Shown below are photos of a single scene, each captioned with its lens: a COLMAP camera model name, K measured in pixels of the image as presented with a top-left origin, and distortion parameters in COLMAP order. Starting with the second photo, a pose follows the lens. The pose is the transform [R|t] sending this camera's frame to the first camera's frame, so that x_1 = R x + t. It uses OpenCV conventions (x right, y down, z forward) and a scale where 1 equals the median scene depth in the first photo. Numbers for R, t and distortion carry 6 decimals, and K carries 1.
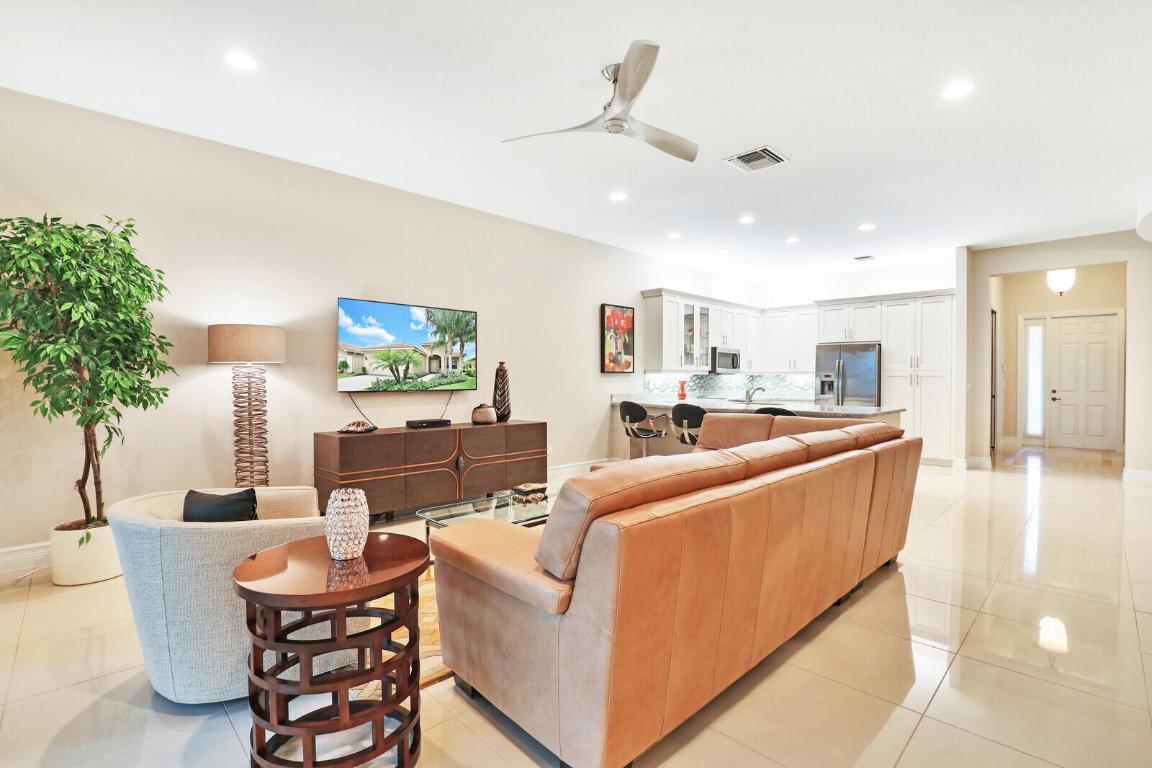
lens RADIAL K [[548.7, 0, 576.0], [0, 548.7, 384.0], [0, 0, 1]] dist [-0.022606, 0.000084]
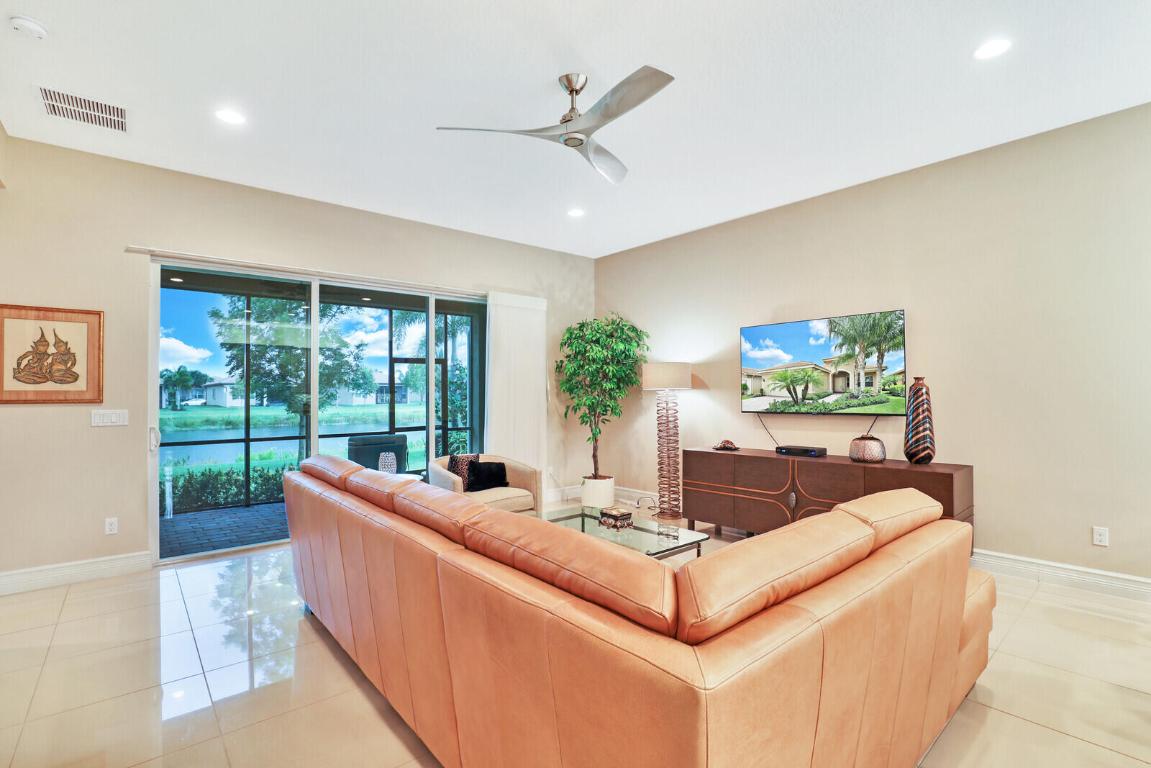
lens RADIAL K [[530.5, 0, 575.5], [0, 530.5, 384.0], [0, 0, 1]] dist [-0.021675, 0.000049]
pose [[-0.065542, -0.021518, -0.997618, 0.574327], [-0.004549, 0.999764, -0.021266, -0.014747], [0.997839, 0.003144, -0.065624, 0.644190]]
